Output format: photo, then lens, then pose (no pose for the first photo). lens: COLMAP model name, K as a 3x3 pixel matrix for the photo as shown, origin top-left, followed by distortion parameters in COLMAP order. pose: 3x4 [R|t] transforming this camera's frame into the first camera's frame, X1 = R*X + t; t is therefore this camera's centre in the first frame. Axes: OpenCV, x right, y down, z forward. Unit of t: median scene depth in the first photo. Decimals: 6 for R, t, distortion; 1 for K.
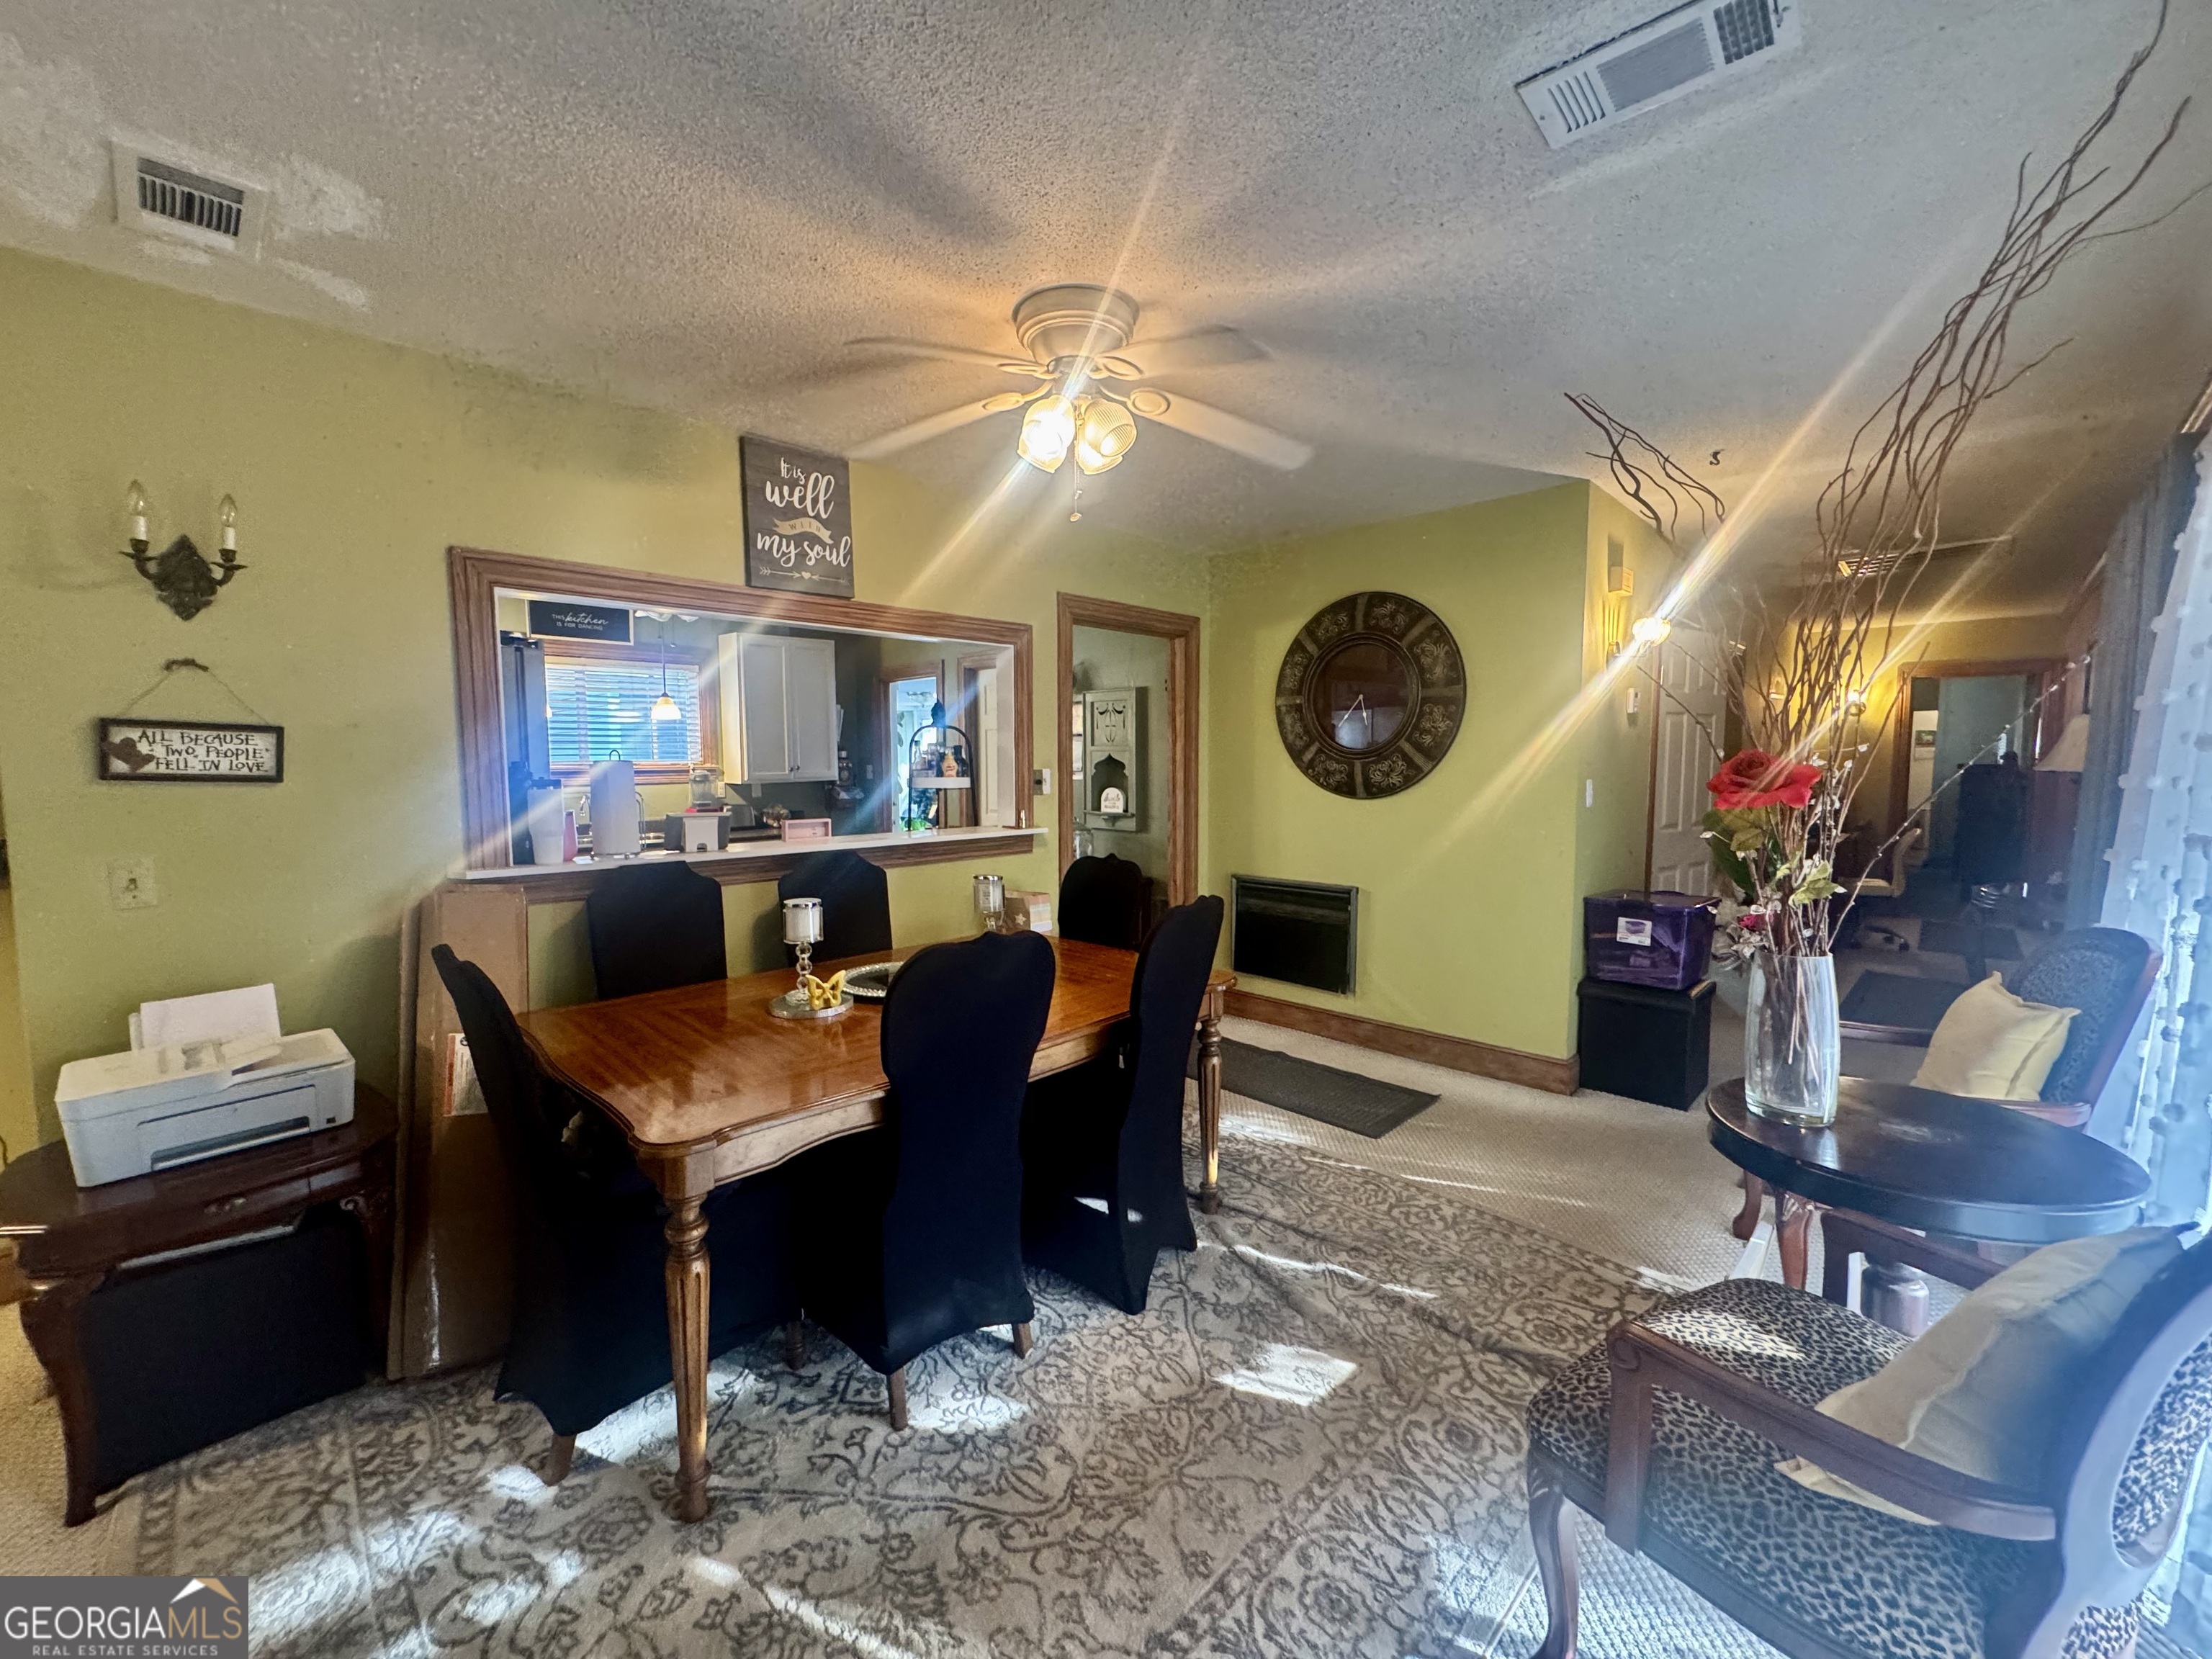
lens RADIAL K [[890.2, 0, 1106.3], [0, 890.2, 828.8], [0, 0, 1]] dist [-0.001645, 0.000120]
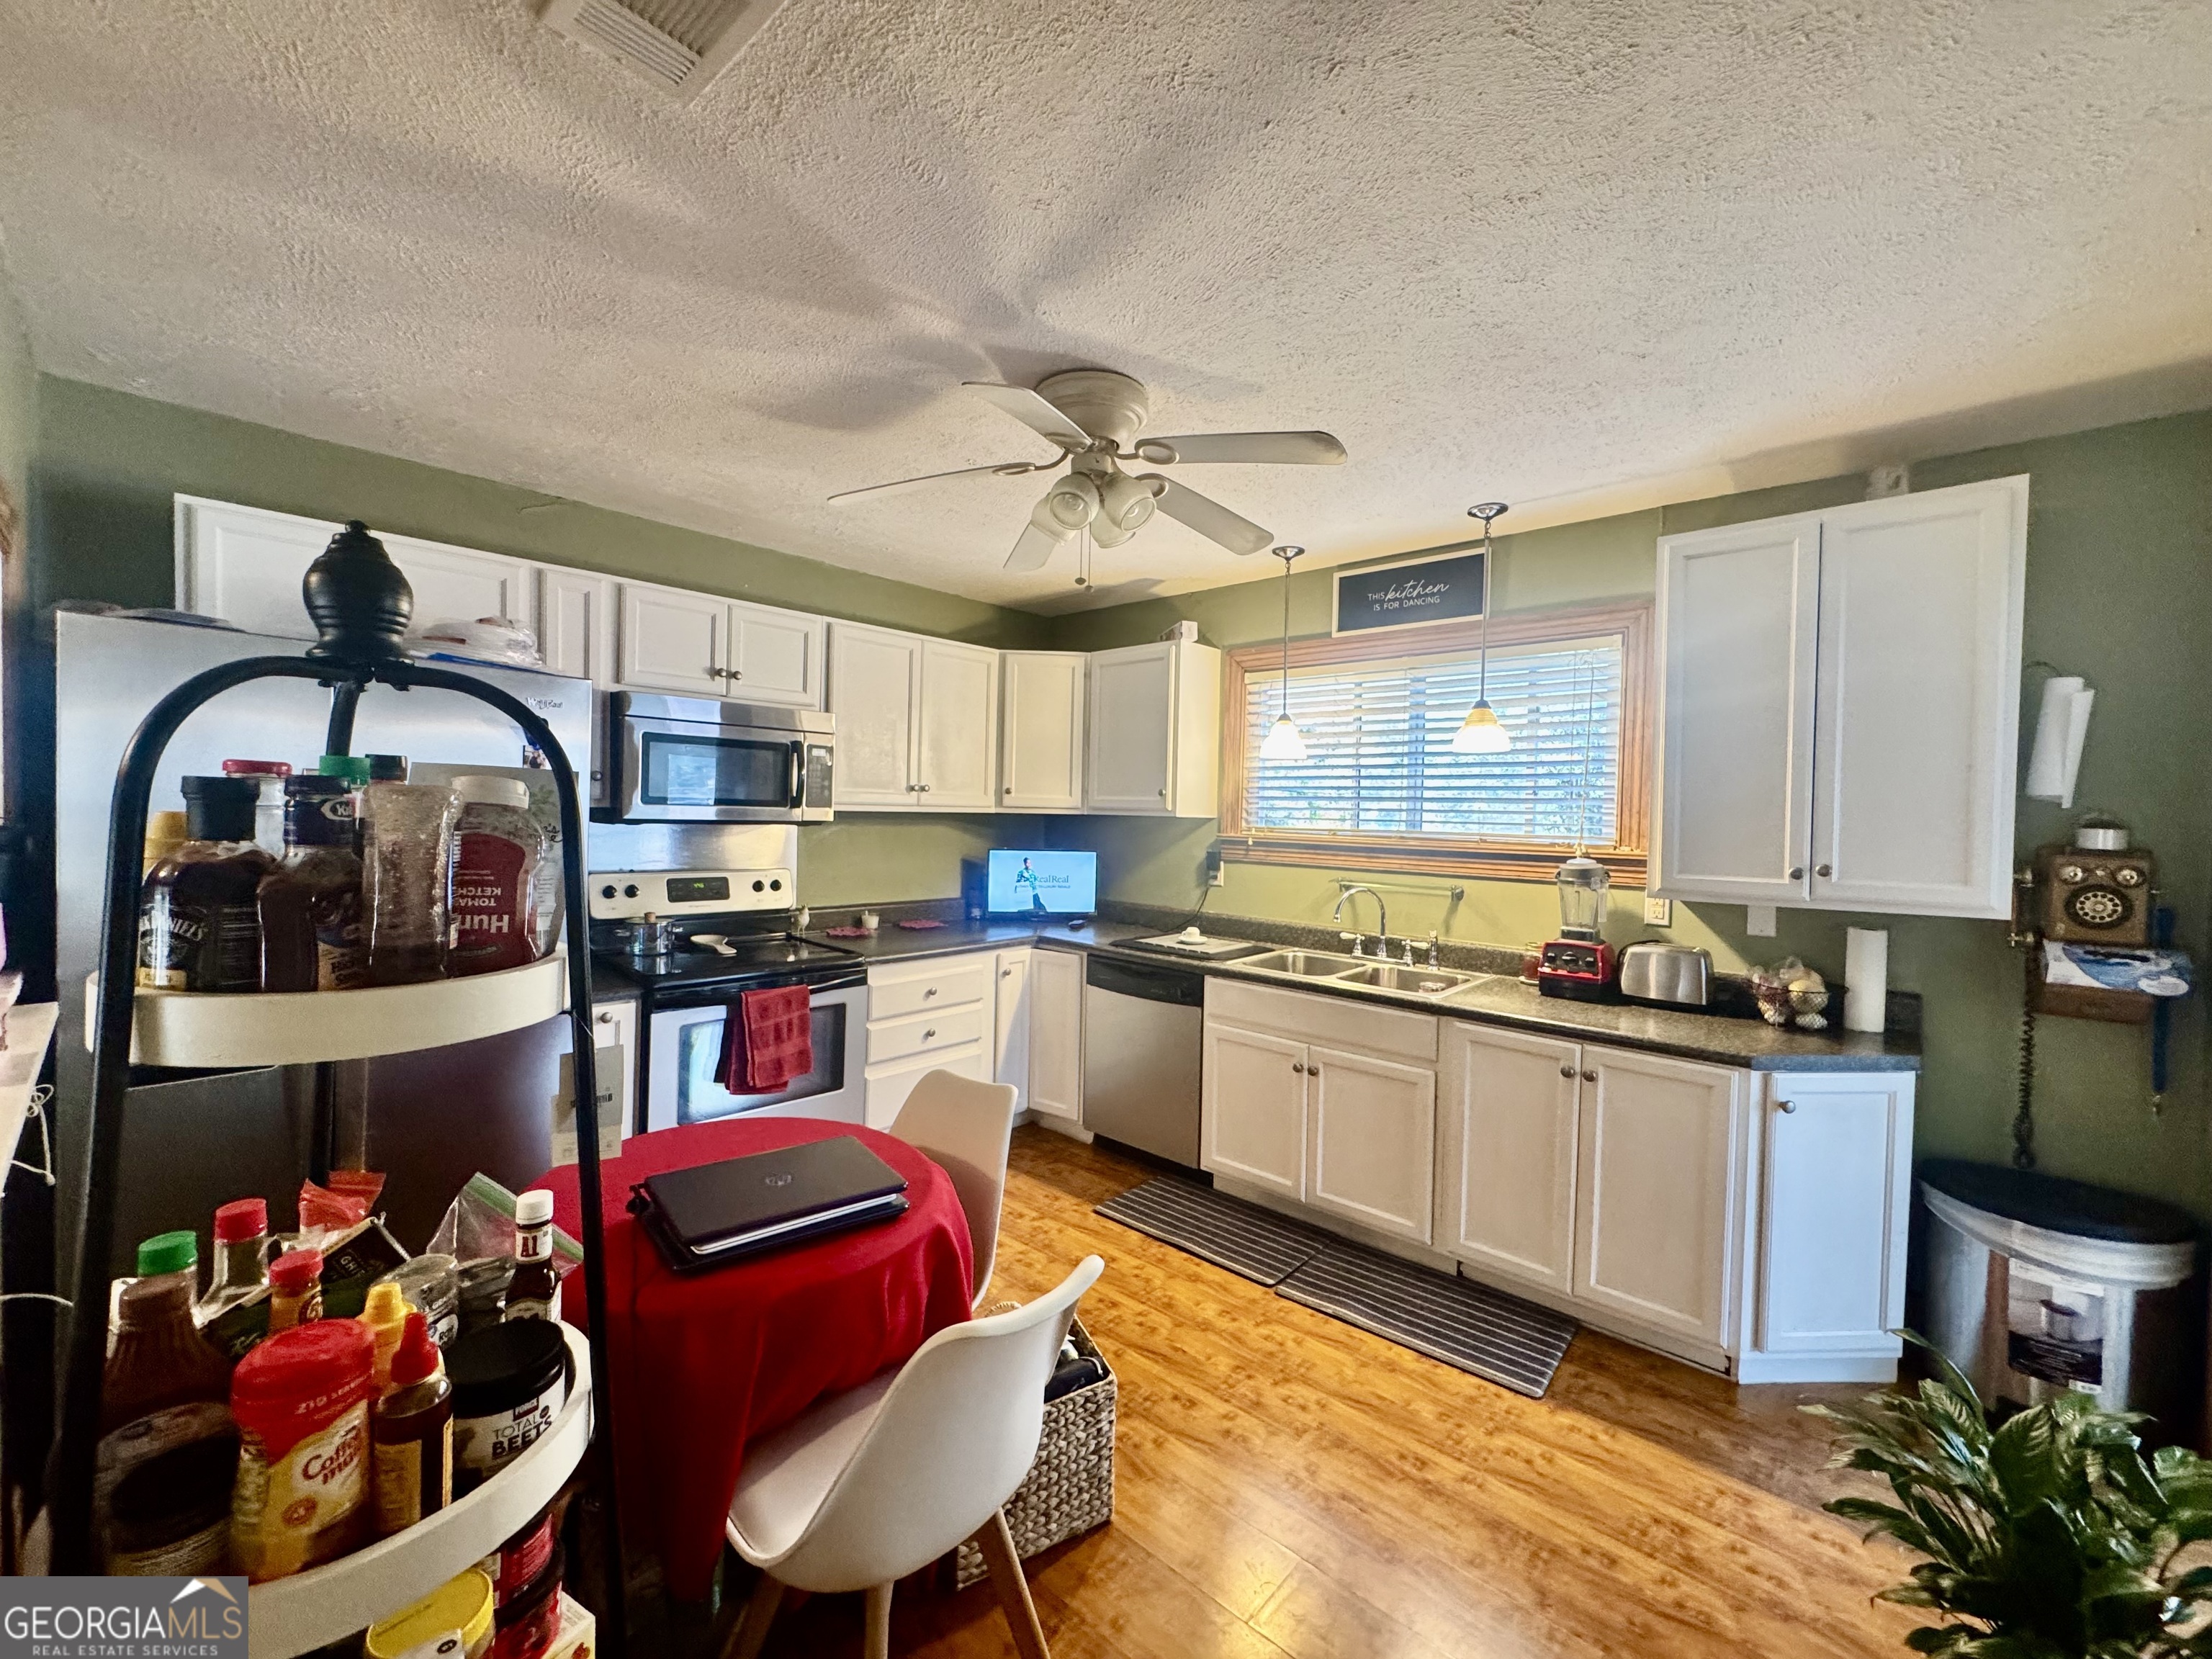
lens RADIAL K [[886.7, 0, 1102.6], [0, 886.7, 827.9], [0, 0, 1]] dist [-0.002211, 0.000447]
pose [[0.031769, 0.025981, -0.999157, -0.013389], [-0.104495, 0.994270, 0.022532, -0.140689], [0.994018, 0.103692, 0.034302, 1.560277]]
